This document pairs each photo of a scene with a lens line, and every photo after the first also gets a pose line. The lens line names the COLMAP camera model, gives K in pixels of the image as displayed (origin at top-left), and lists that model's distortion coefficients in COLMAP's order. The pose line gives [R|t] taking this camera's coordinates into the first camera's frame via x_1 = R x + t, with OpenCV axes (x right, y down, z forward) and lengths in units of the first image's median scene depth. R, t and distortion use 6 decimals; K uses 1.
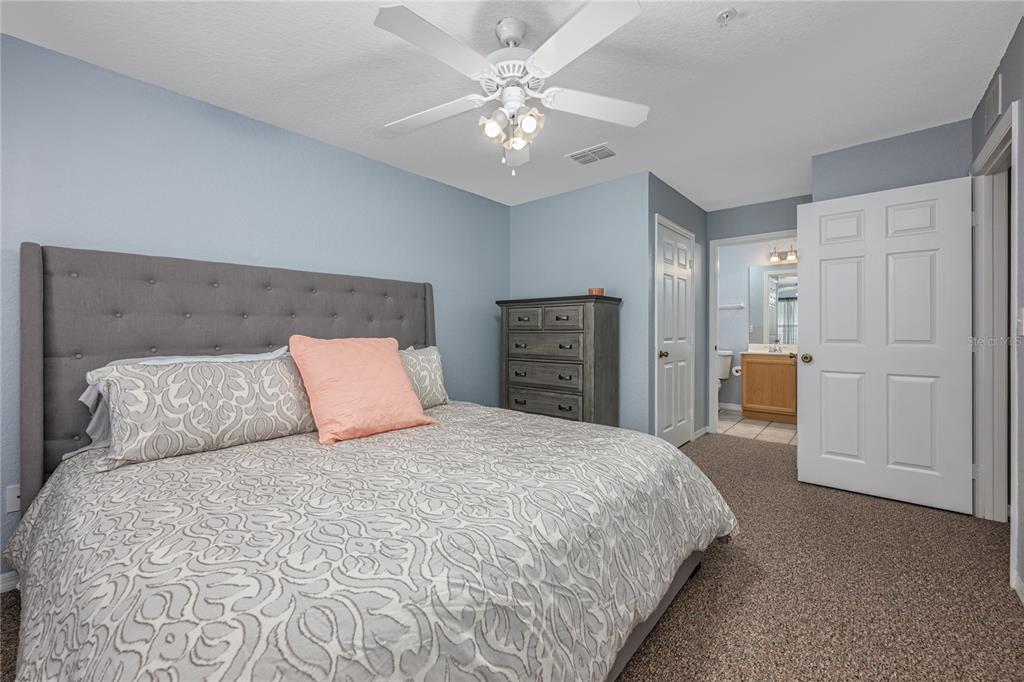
lens RADIAL K [[408.5, 0, 512.0], [0, 408.5, 341.0], [0, 0, 1]] dist [-0.008691, 0.000026]
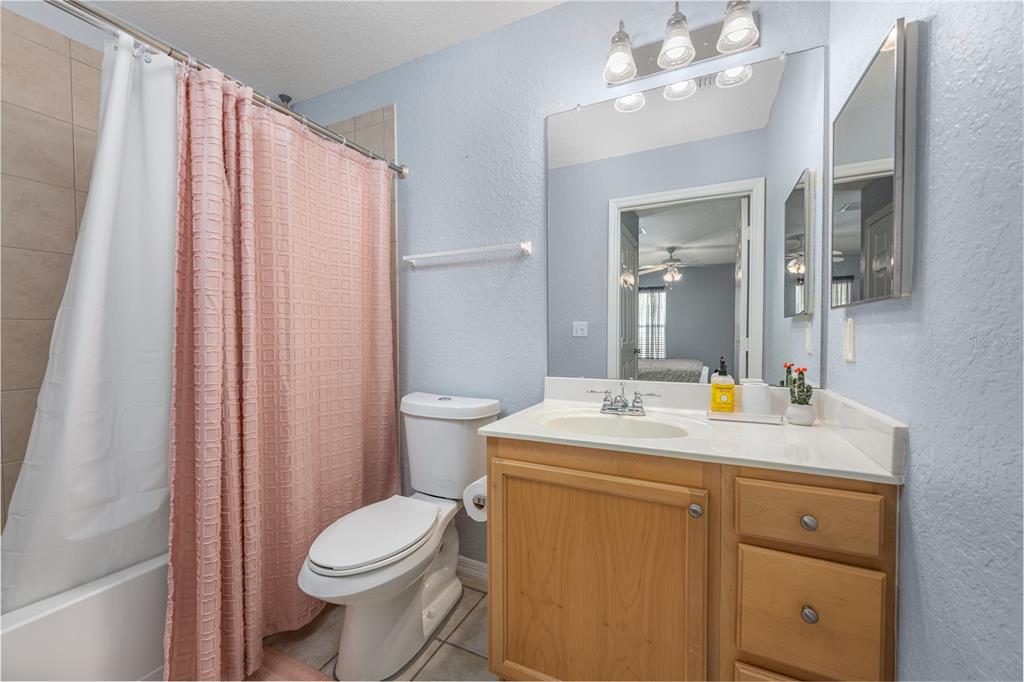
lens RADIAL K [[408.5, 0, 512.0], [0, 408.5, 341.0], [0, 0, 1]] dist [-0.008691, 0.000026]
pose [[0.963531, -0.001021, 0.267596, 0.406336], [0.001045, 0.999999, 0.000052, -0.017056], [-0.267596, 0.000229, 0.963531, 0.610046]]
